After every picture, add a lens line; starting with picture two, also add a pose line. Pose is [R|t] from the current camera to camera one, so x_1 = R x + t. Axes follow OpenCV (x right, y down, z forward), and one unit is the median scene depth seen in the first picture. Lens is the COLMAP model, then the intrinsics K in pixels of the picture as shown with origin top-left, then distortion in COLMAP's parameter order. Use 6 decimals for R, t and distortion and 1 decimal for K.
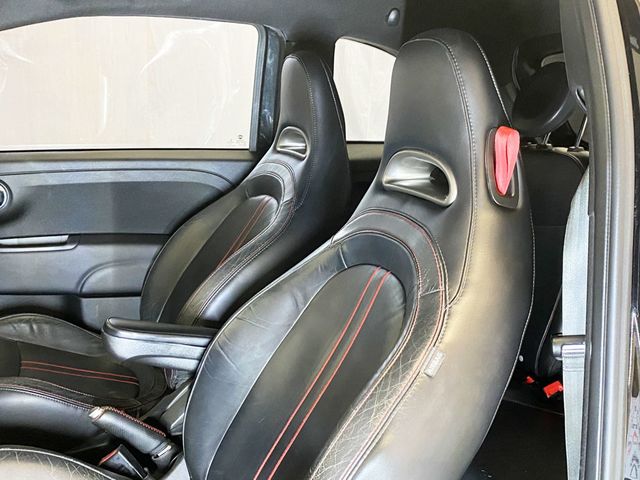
lens RADIAL K [[660.4, 0, 320.0], [0, 660.4, 240.0], [0, 0, 1]] dist [0.179703, -0.467079]
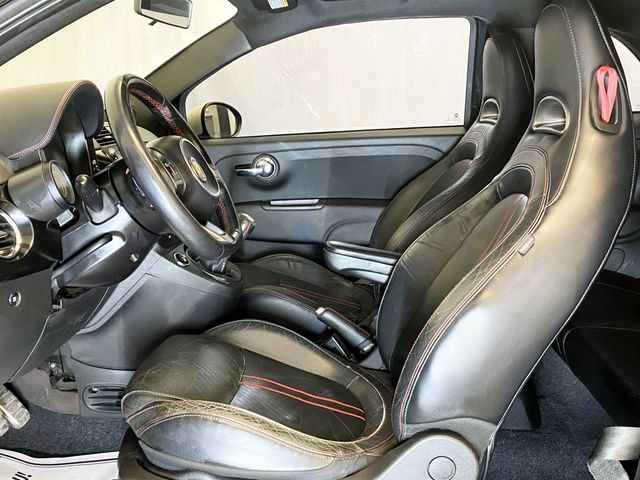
lens RADIAL K [[660.4, 0, 320.0], [0, 660.4, 240.0], [0, 0, 1]] dist [0.179703, -0.467079]
pose [[0.915142, 0.017553, -0.402748, 0.157706], [-0.024258, 0.999639, -0.011552, 0.095093], [0.402400, 0.020342, 0.915238, -0.184364]]
